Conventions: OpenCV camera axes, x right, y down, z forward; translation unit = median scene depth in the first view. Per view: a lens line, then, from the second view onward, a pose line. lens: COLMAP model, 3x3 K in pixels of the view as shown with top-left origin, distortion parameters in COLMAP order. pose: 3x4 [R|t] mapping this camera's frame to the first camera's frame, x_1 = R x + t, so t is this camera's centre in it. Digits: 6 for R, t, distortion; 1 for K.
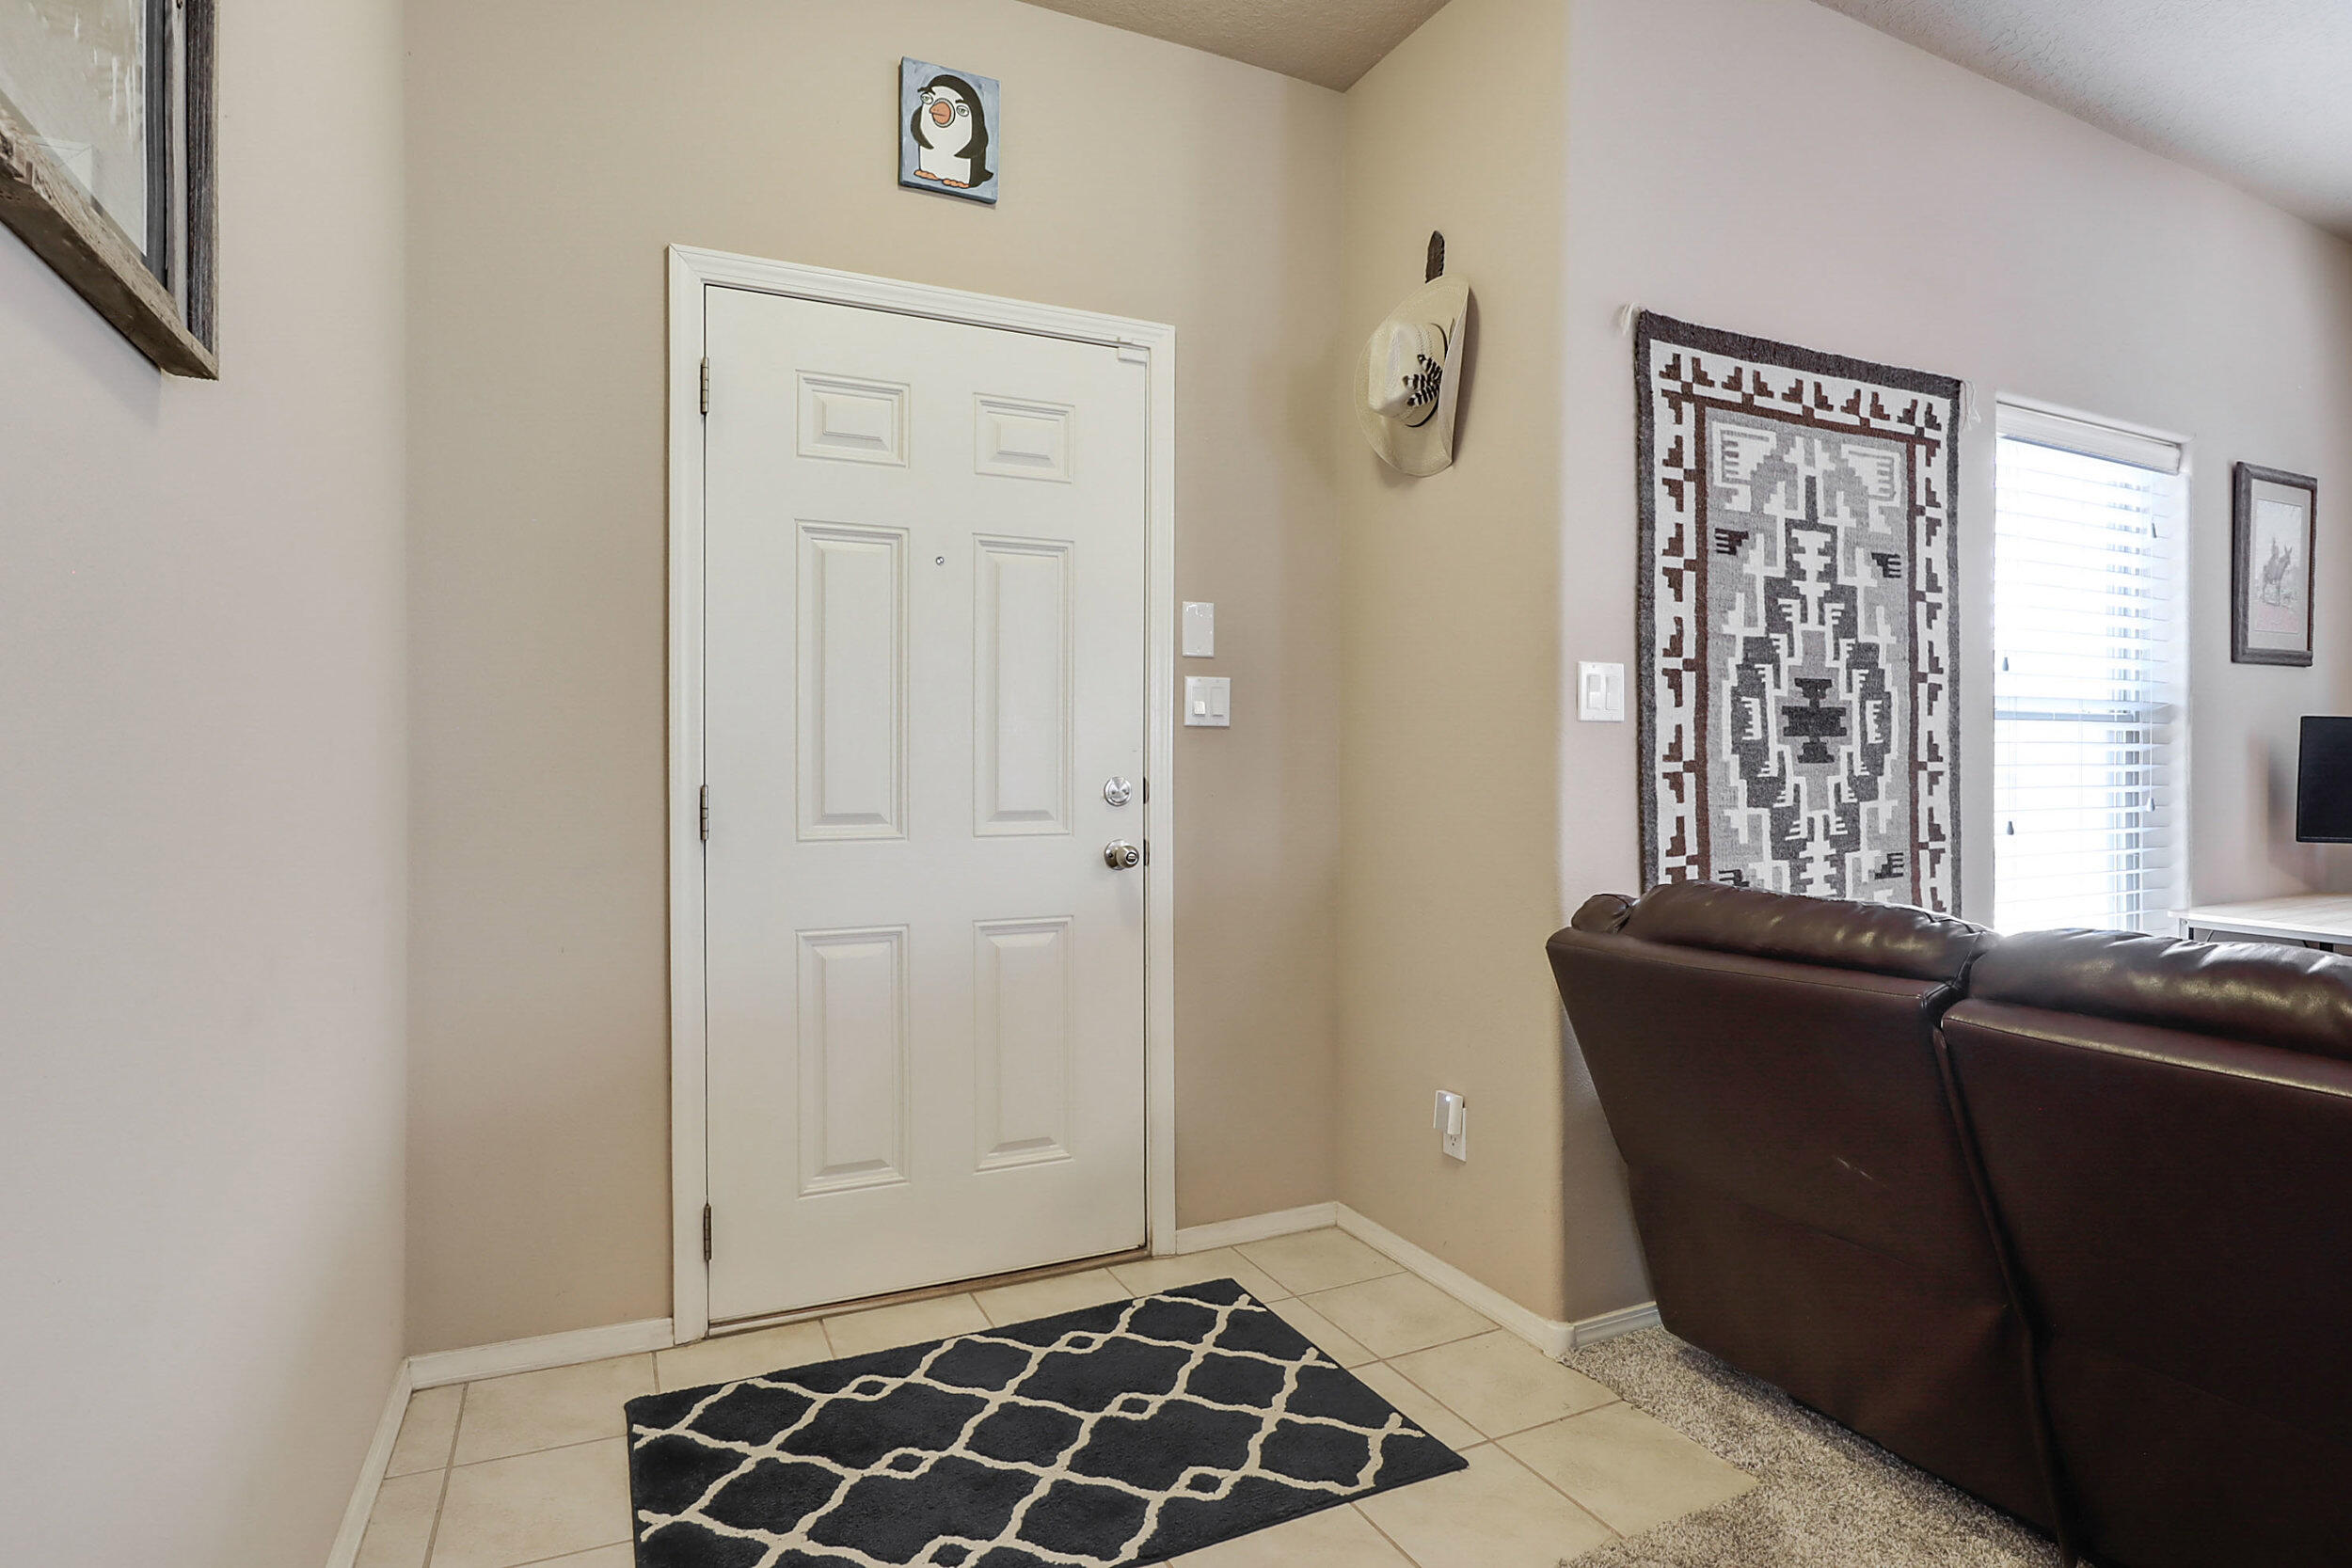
lens RADIAL K [[1202.1, 0, 1171.4], [0, 1202.1, 776.3], [0, 0, 1]] dist [-0.028755, 0.001083]
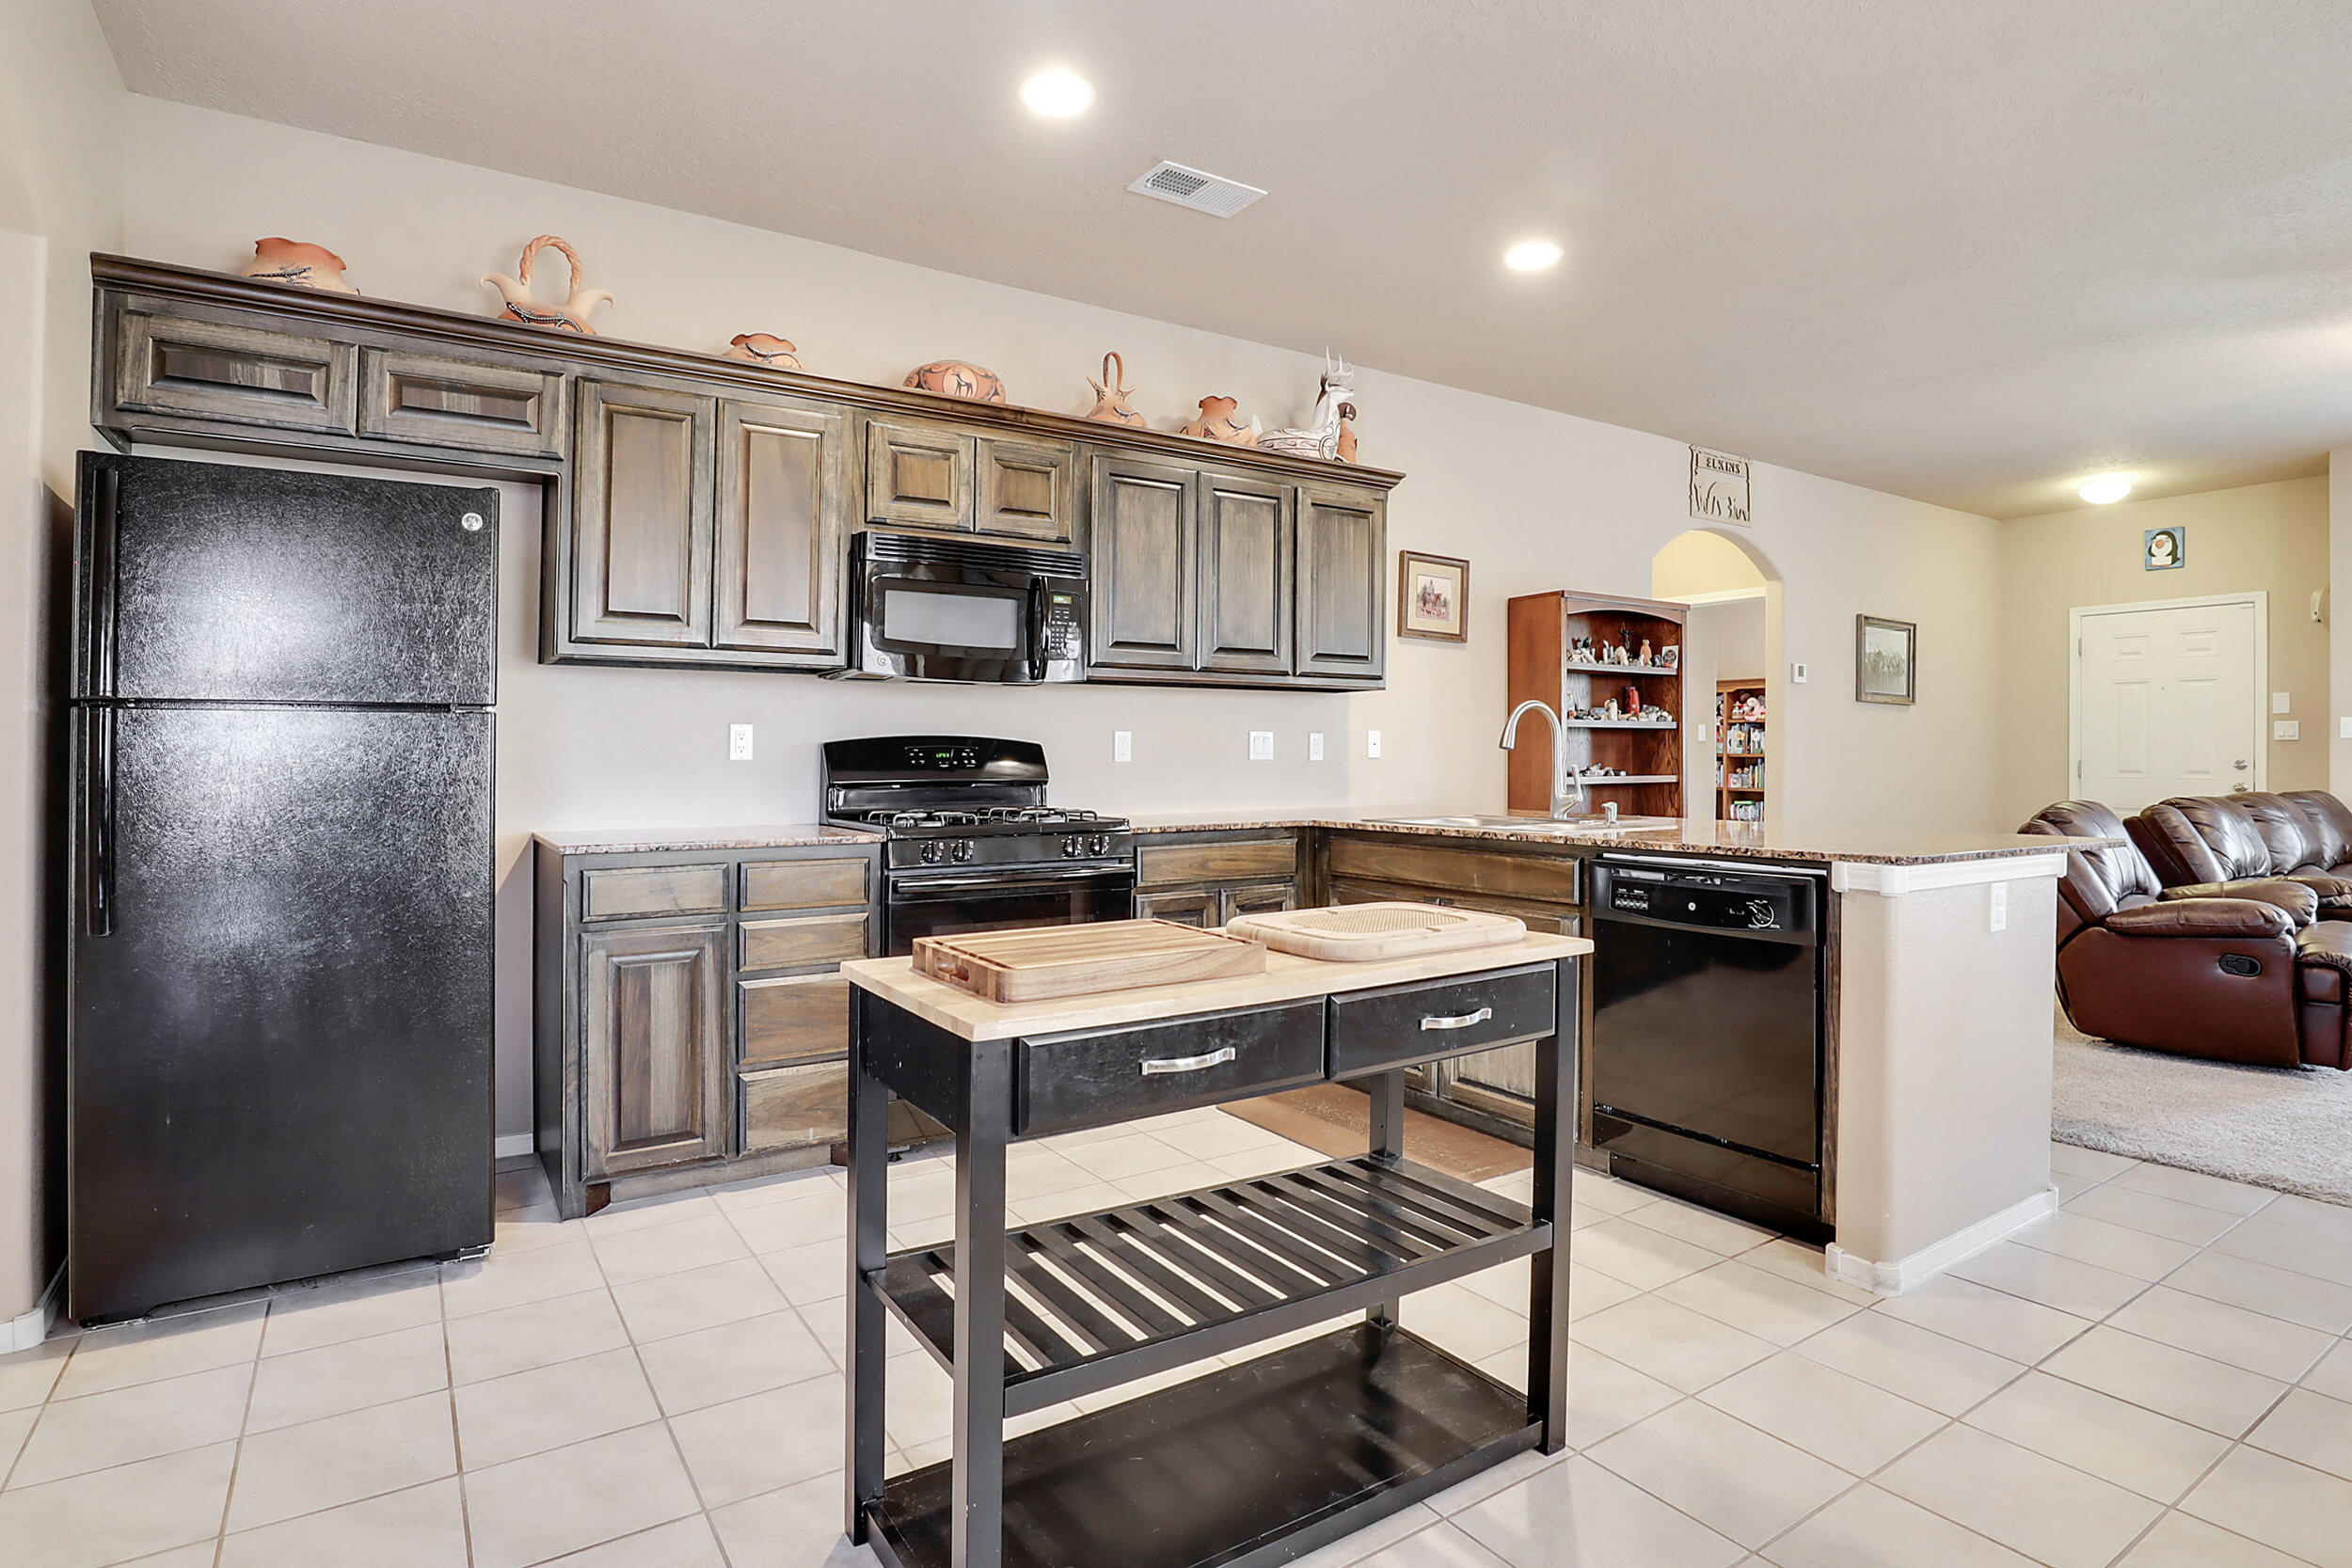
lens RADIAL K [[1188.3, 0, 1142.9], [0, 1188.3, 773.6], [0, 0, 1]] dist [-0.045759, 0.000985]
pose [[0.090796, 0.016006, -0.995741, 2.447403], [-0.013688, 0.999796, 0.014823, 0.030578], [0.995775, 0.012284, 0.090996, -1.828313]]
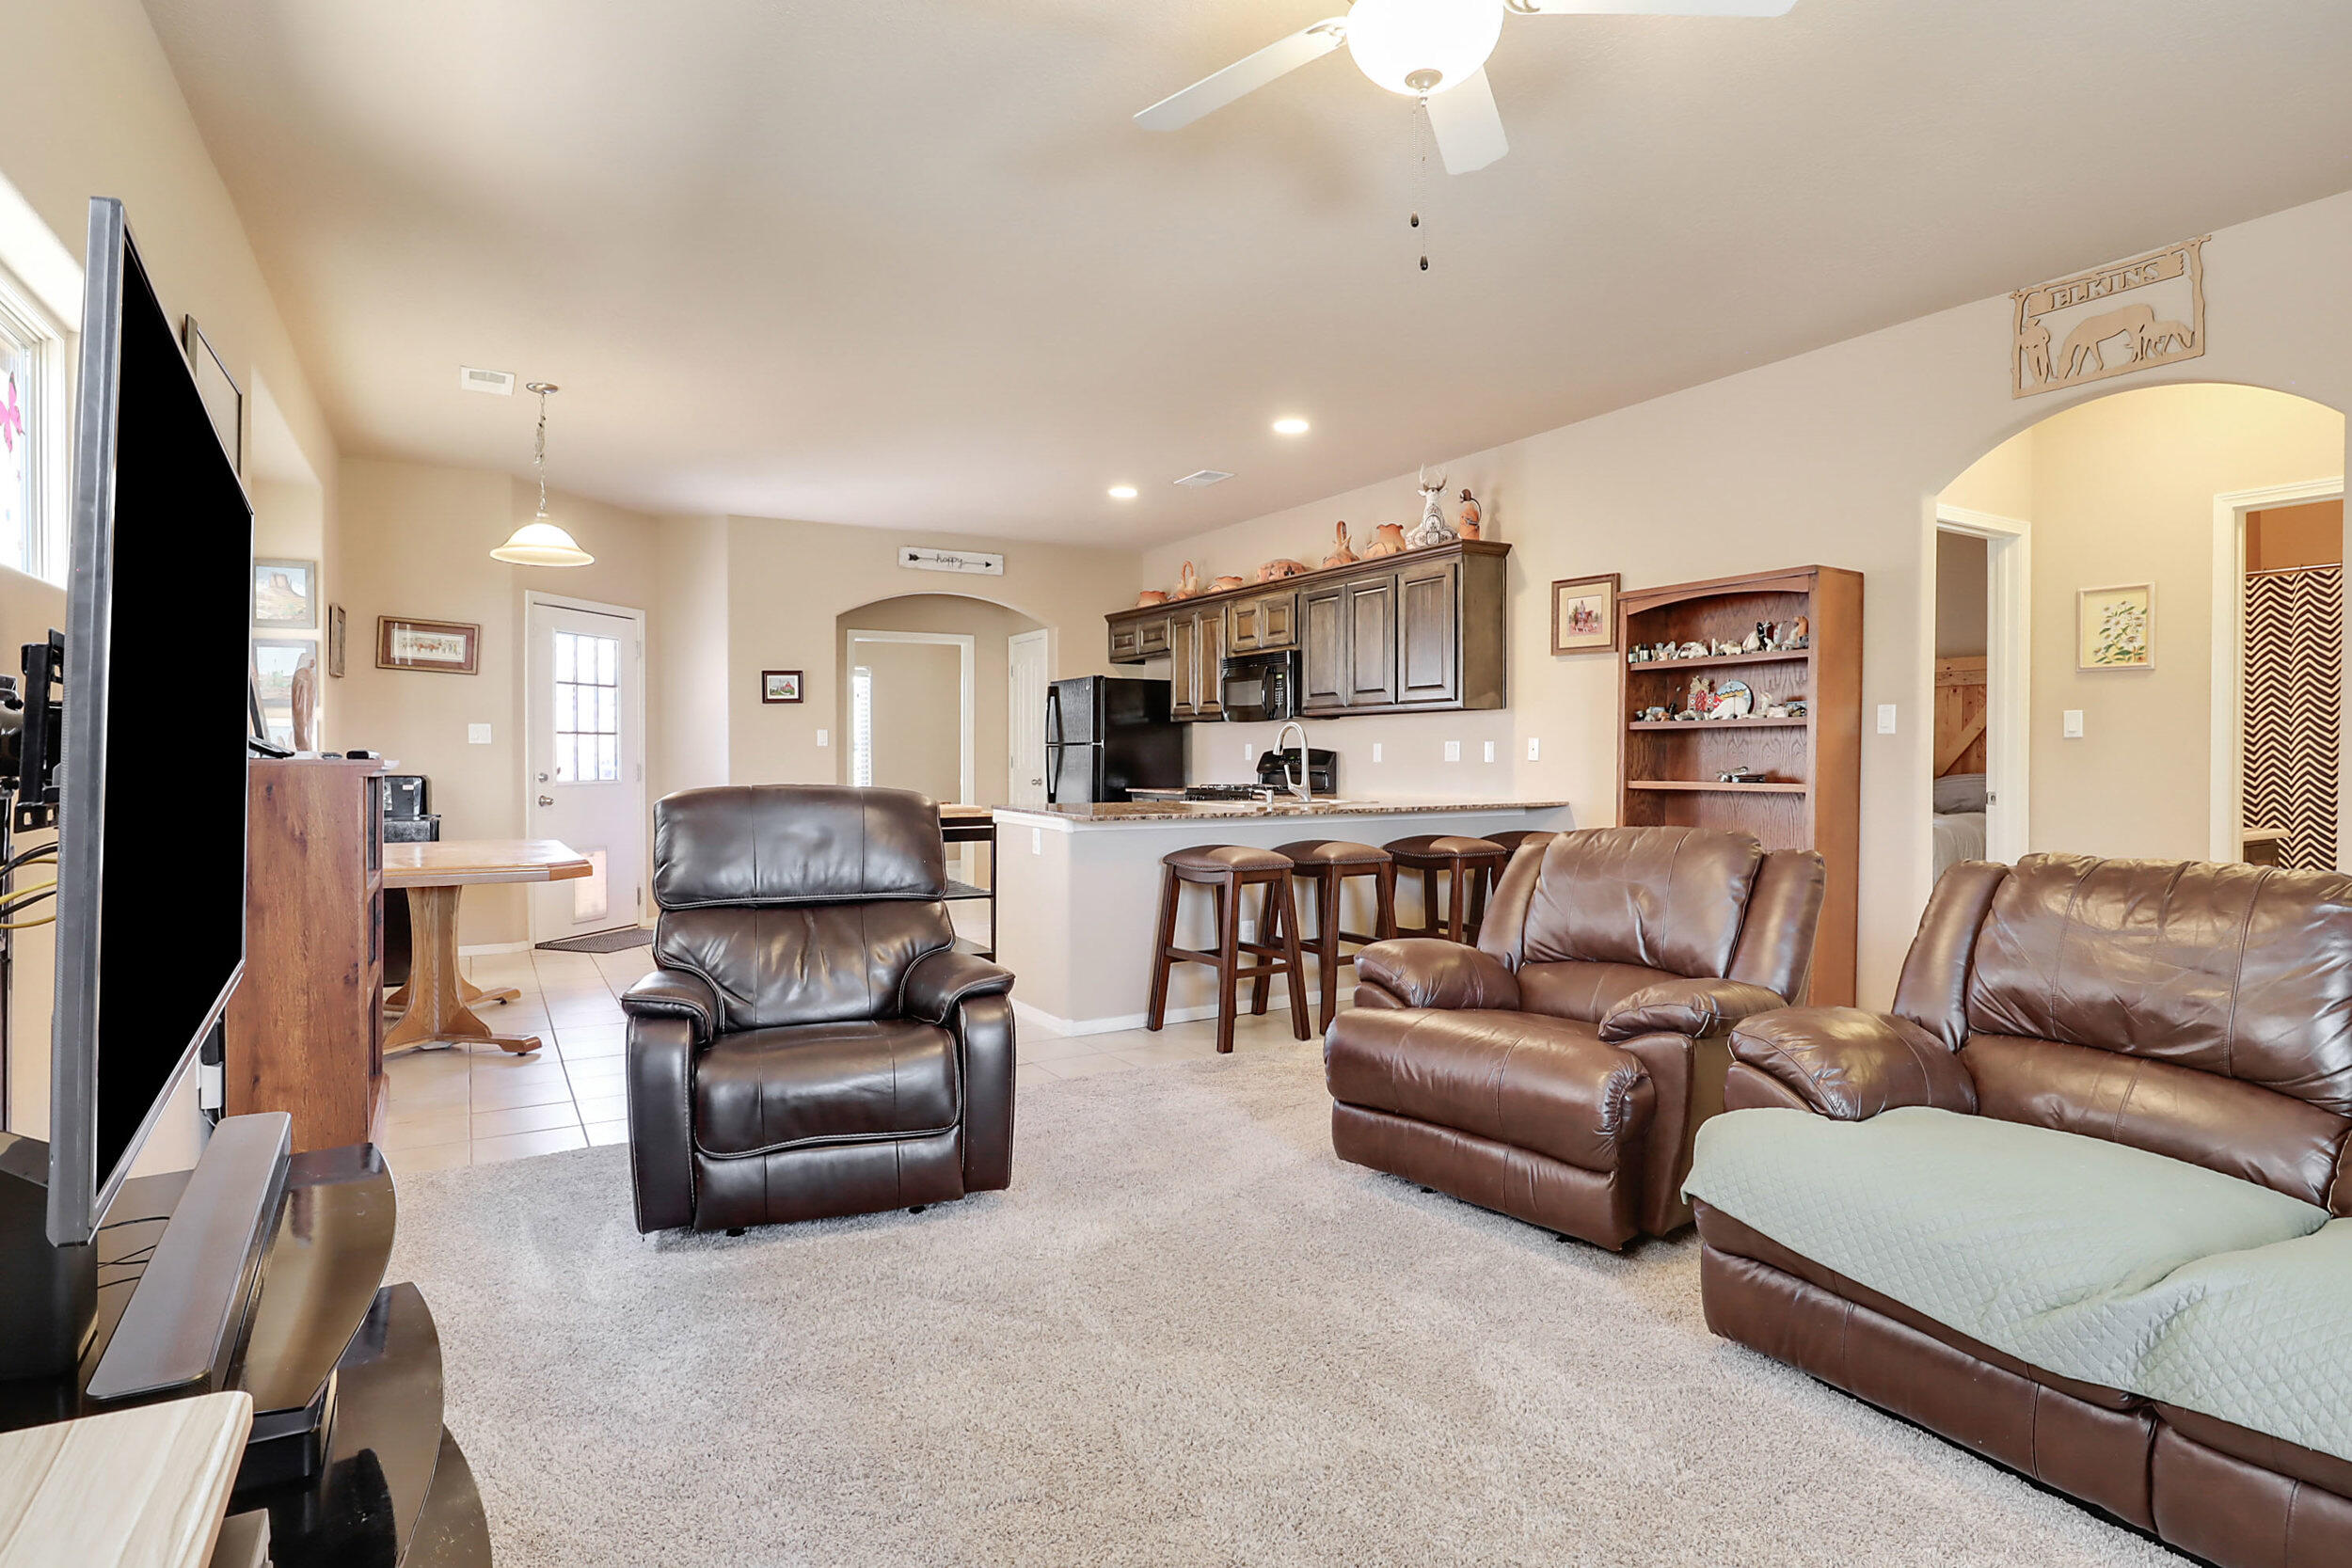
lens RADIAL K [[1188.3, 0, 1142.9], [0, 1188.3, 773.6], [0, 0, 1]] dist [-0.045759, 0.000985]
pose [[-0.998741, -0.001425, -0.050141, 1.399516], [-0.002762, 0.999642, 0.026596, -0.007178], [0.050085, 0.026701, -0.998388, 1.067946]]
